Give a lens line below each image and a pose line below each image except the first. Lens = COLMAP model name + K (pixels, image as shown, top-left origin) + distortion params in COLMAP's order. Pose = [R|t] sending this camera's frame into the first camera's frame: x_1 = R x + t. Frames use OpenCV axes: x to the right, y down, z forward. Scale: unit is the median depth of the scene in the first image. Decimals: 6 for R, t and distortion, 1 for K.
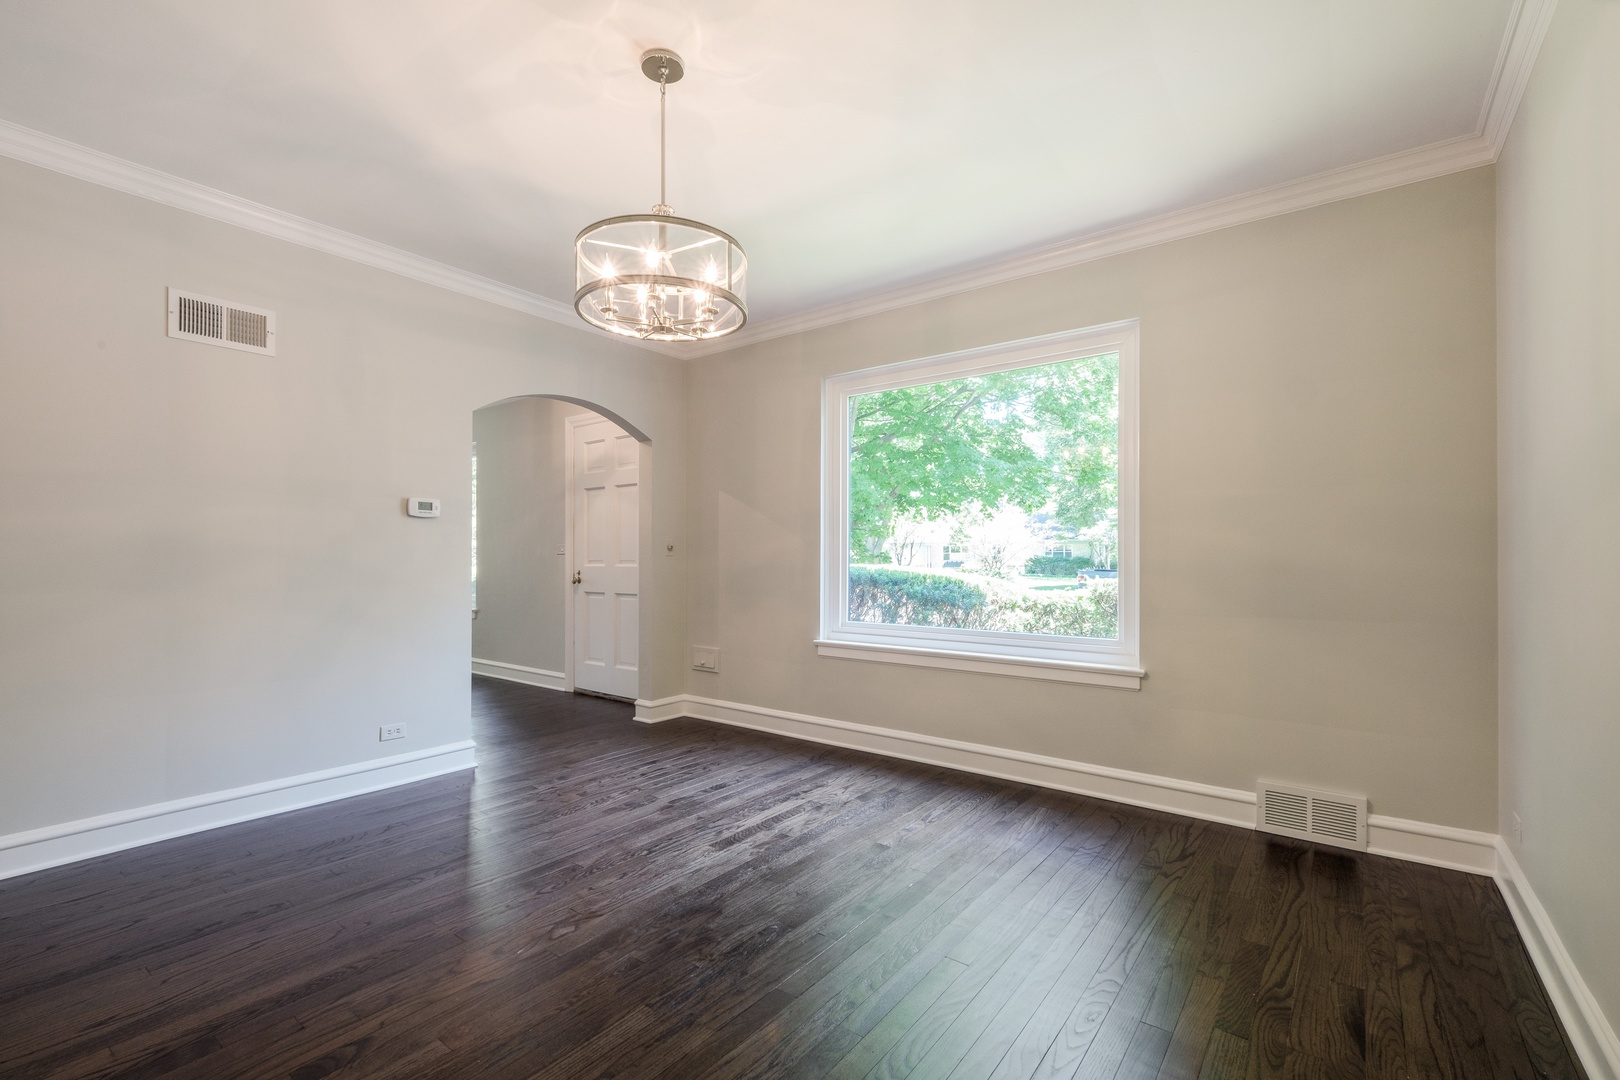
lens RADIAL K [[706.9, 0, 811.0], [0, 706.9, 556.1], [0, 0, 1]] dist [0.001144, 0.000042]
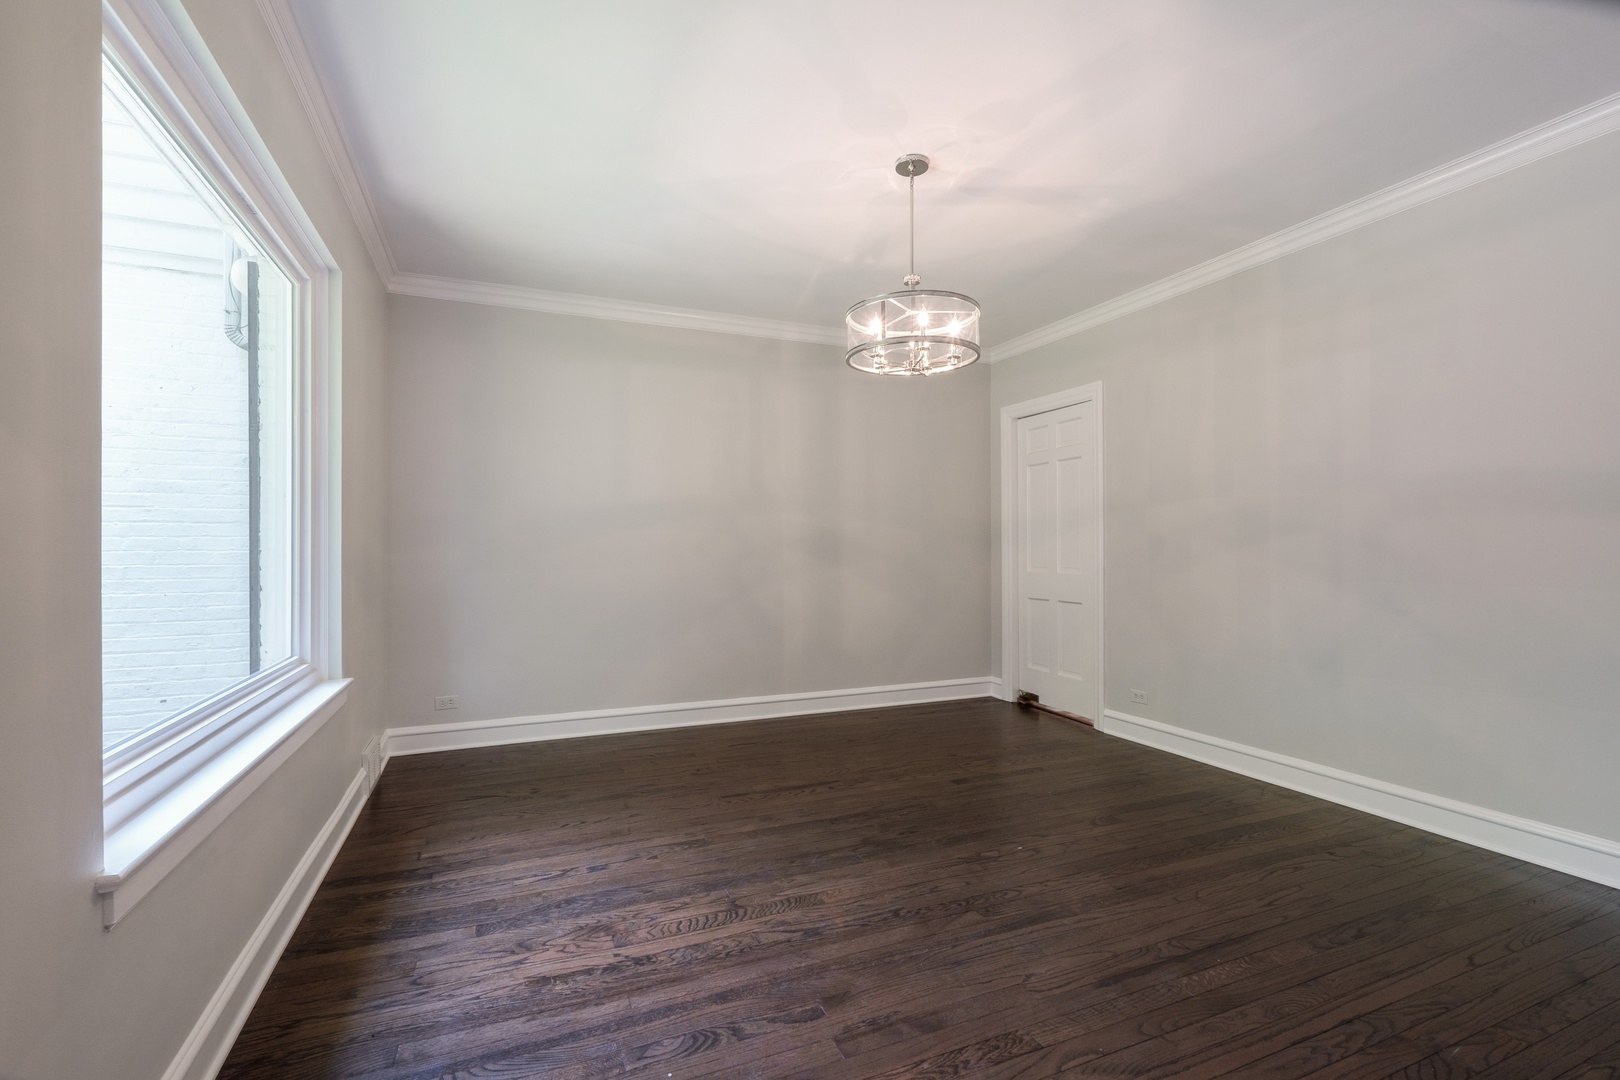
lens RADIAL K [[706.9, 0, 811.0], [0, 706.9, 556.1], [0, 0, 1]] dist [0.001144, 0.000042]
pose [[-0.866106, -0.010739, 0.499746, -0.374916], [-0.006002, 0.999921, 0.011085, 0.000358], [-0.499825, 0.006601, -0.866101, 1.204743]]
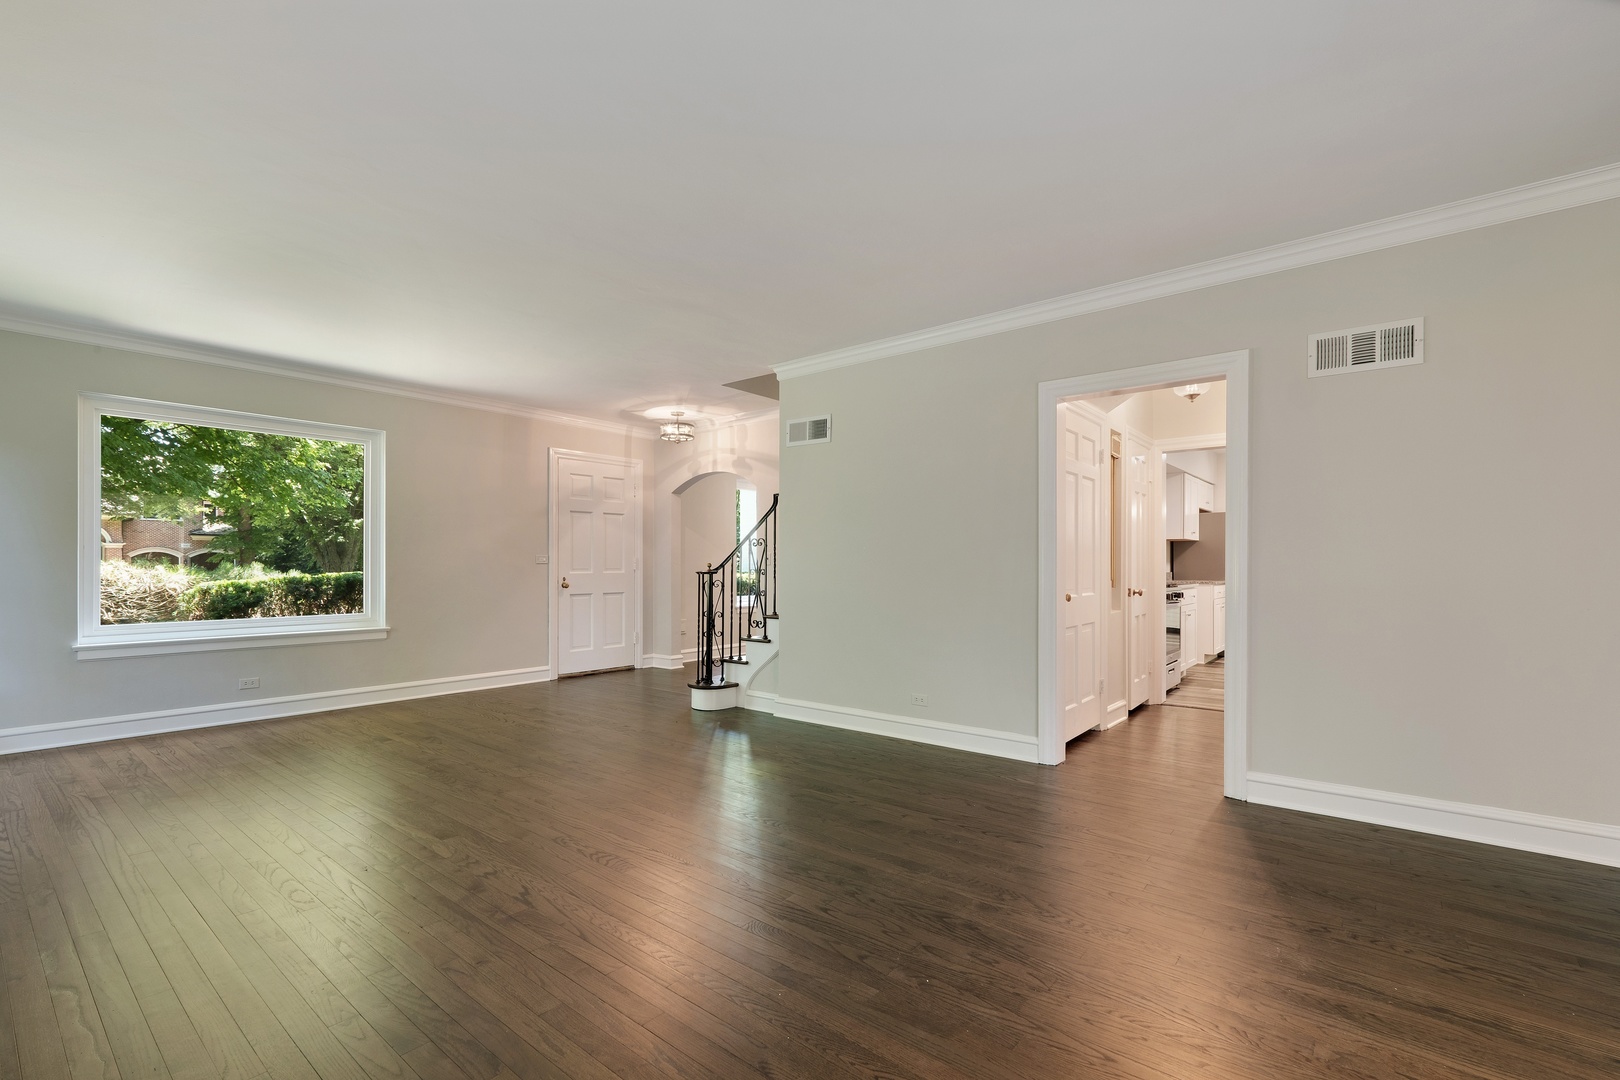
lens RADIAL K [[706.9, 0, 811.0], [0, 706.9, 556.1], [0, 0, 1]] dist [0.001144, 0.000042]
pose [[0.029070, 0.005754, 0.999561, -2.252479], [0.000571, 0.999983, -0.005773, -0.012906], [-0.999577, 0.000739, 0.029066, 0.791625]]
